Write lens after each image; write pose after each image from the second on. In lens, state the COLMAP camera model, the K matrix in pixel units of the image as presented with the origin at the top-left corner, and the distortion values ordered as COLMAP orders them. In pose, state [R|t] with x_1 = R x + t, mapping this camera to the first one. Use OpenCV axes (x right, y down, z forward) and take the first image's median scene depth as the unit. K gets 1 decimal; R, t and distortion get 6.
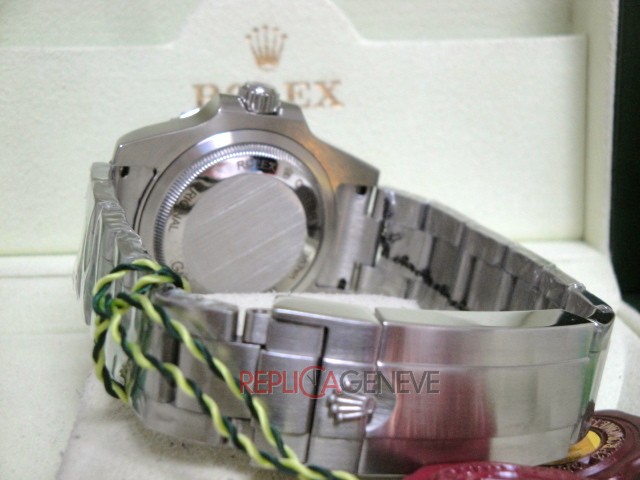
lens RADIAL K [[1010.1, 0, 342.3], [0, 1010.1, 216.1], [0, 0, 1]] dist [0.132264, 0.000000]
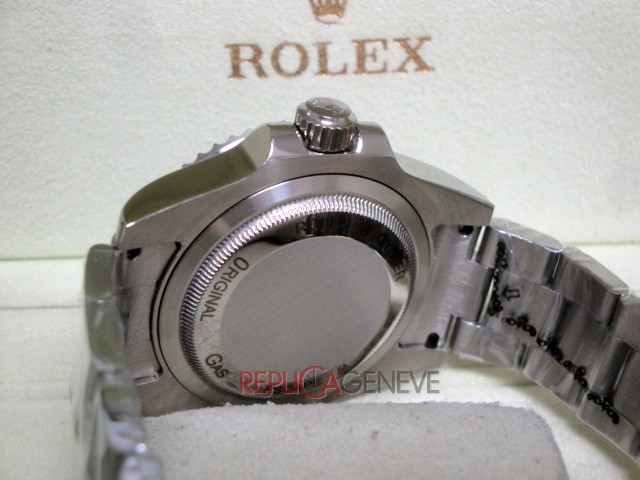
lens RADIAL K [[1010.1, 0, 333.9], [0, 1010.1, 224.4], [0, 0, 1]] dist [0.132264, 0.000000]
pose [[0.999311, 0.008576, -0.036115, -0.048019], [0.000404, 0.970375, 0.241604, -0.200299], [0.037117, -0.241452, 0.969703, 0.302485]]
